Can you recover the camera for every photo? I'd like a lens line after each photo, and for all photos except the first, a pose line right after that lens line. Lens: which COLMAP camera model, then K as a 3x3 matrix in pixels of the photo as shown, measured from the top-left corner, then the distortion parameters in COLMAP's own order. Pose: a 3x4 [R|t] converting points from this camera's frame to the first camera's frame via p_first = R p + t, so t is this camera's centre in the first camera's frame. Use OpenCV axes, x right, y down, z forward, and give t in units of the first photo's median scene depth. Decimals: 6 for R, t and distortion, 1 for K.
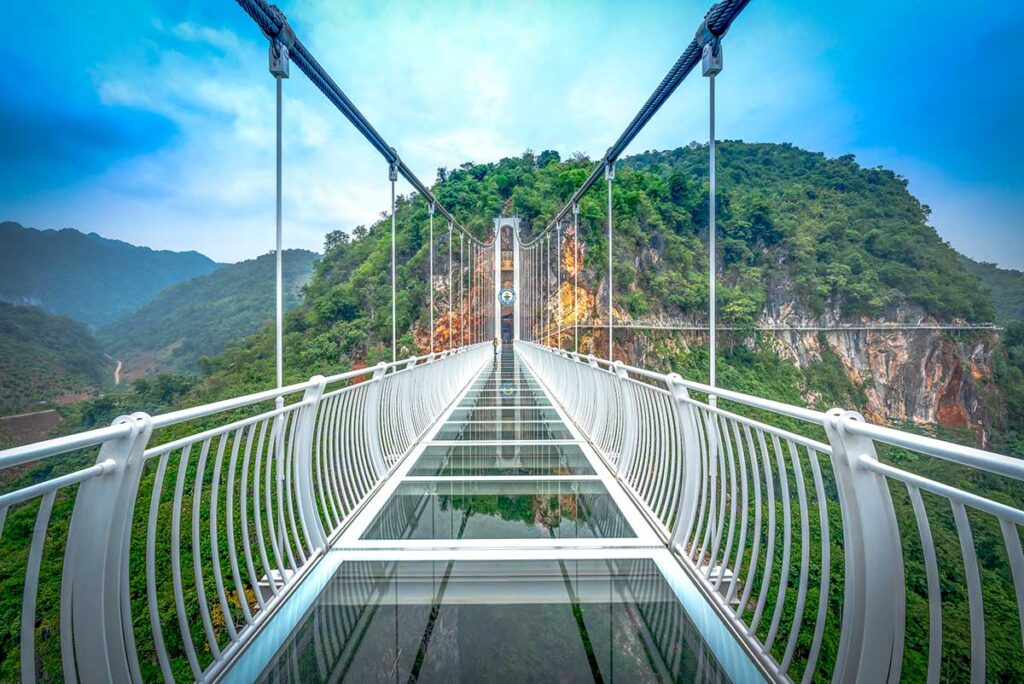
lens RADIAL K [[464.3, 0, 512.0], [0, 464.3, 342.0], [0, 0, 1]] dist [-0.004006, -0.000359]
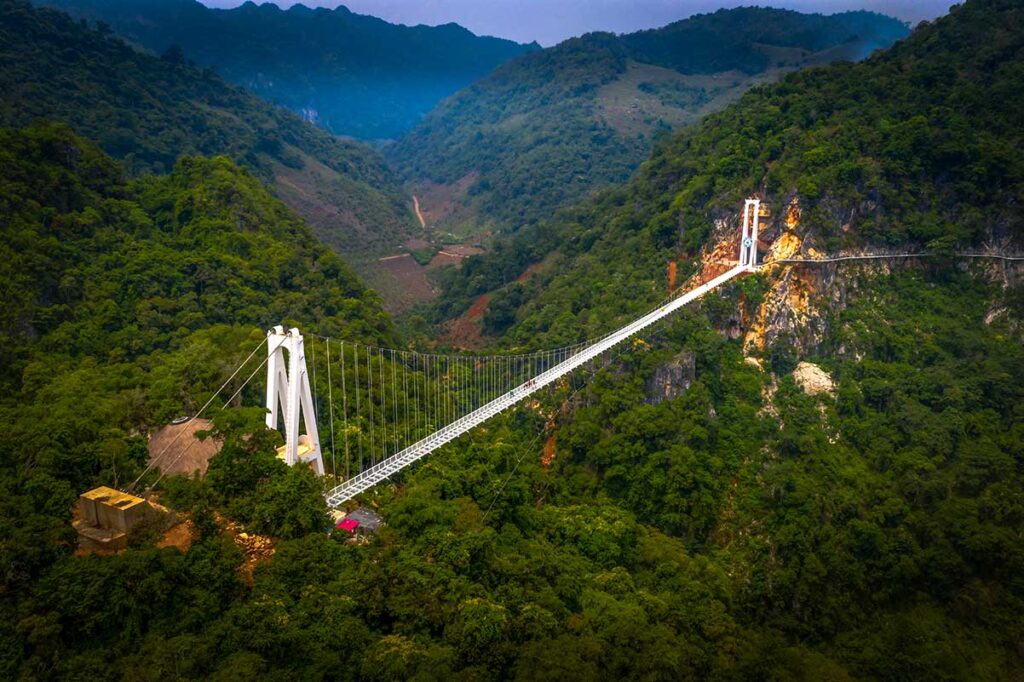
lens RADIAL K [[786.1, 0, 512.0], [0, 786.1, 341.0], [0, 0, 1]] dist [-0.010566, -0.002247]
pose [[0.869776, 0.127211, -0.476767, 0.094945], [-0.011552, 0.971183, 0.238056, -0.059057], [0.493312, -0.201548, 0.846181, -0.298289]]
